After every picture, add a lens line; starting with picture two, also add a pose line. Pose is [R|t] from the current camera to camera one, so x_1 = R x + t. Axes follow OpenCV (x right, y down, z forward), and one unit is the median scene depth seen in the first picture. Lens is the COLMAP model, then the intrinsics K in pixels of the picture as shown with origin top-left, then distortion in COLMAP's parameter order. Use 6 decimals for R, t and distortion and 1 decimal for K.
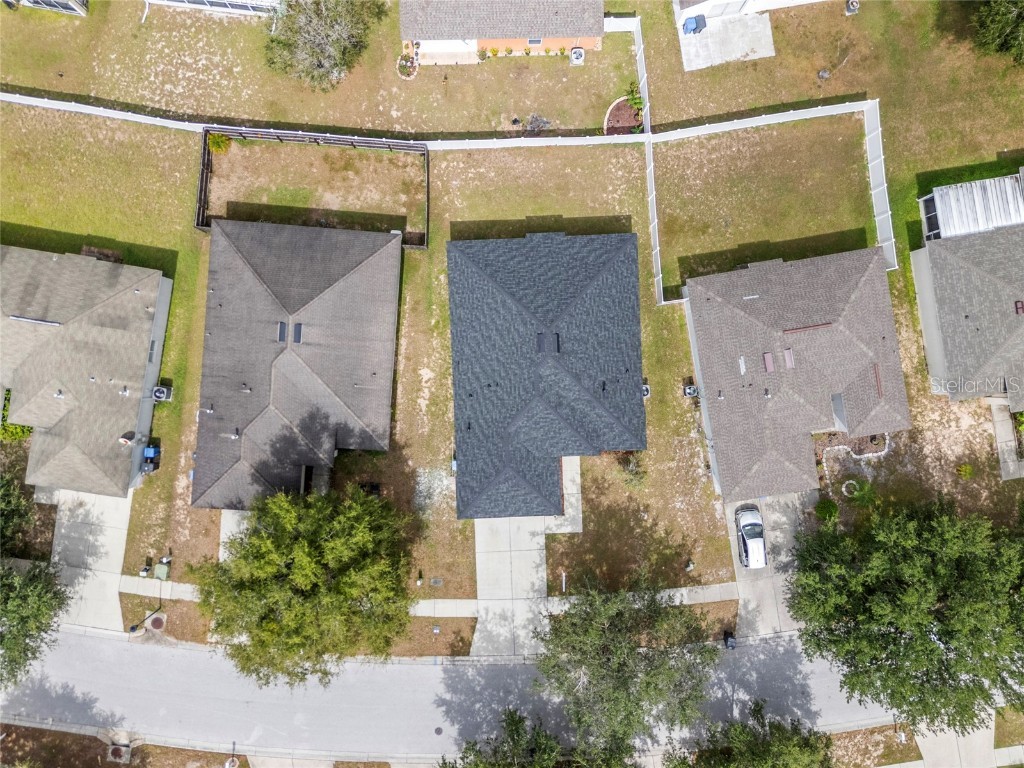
lens RADIAL K [[757.7, 0, 509.6], [0, 757.7, 381.9], [0, 0, 1]] dist [0.080344, -0.084875]
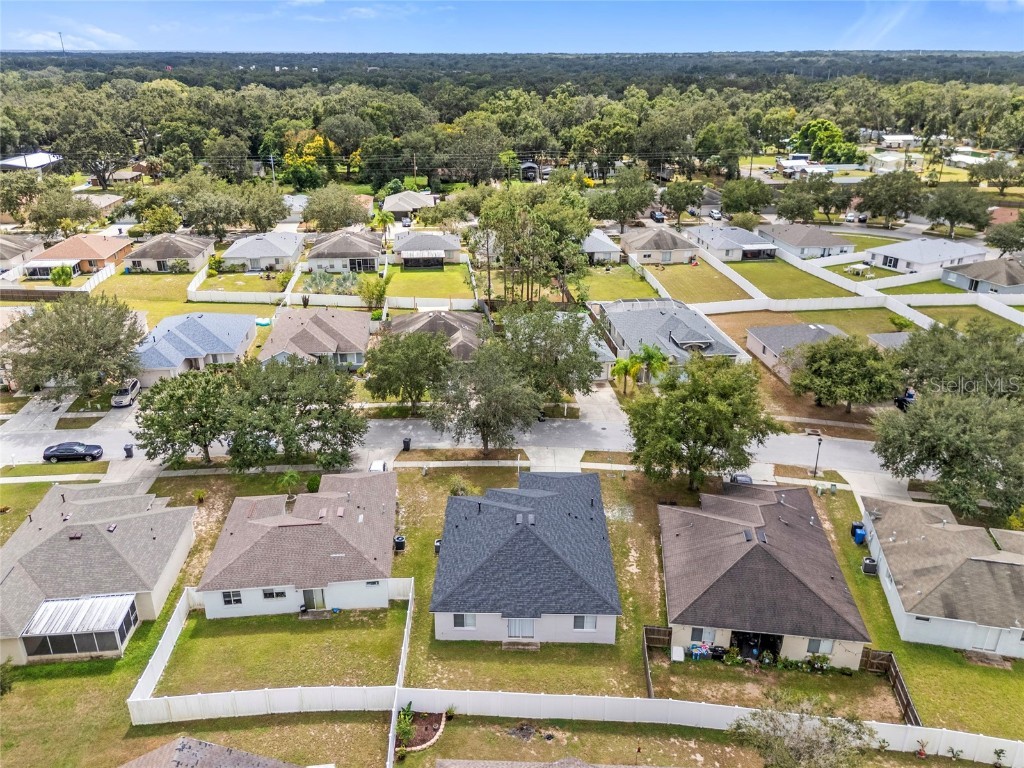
lens RADIAL K [[757.7, 0, 509.6], [0, 757.7, 381.9], [0, 0, 1]] dist [0.080344, -0.084875]
pose [[-0.997950, -0.034905, 0.053641, 0.018894], [0.063276, -0.412623, 0.908701, -0.917615], [-0.009584, 0.910233, 0.413986, 0.296499]]
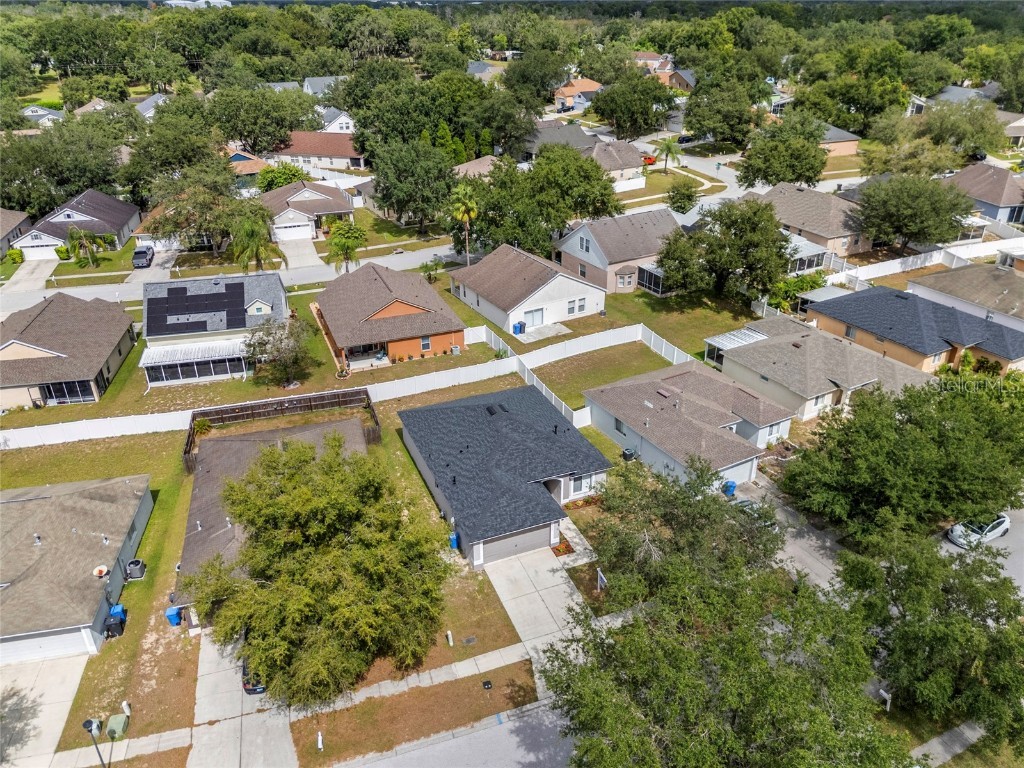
lens RADIAL K [[757.7, 0, 509.6], [0, 757.7, 381.9], [0, 0, 1]] dist [0.080344, -0.084875]
pose [[0.939868, -0.173802, 0.294010, -0.254169], [0.340701, 0.416831, -0.842719, 0.875172], [0.023914, 0.892213, 0.450981, 0.367217]]
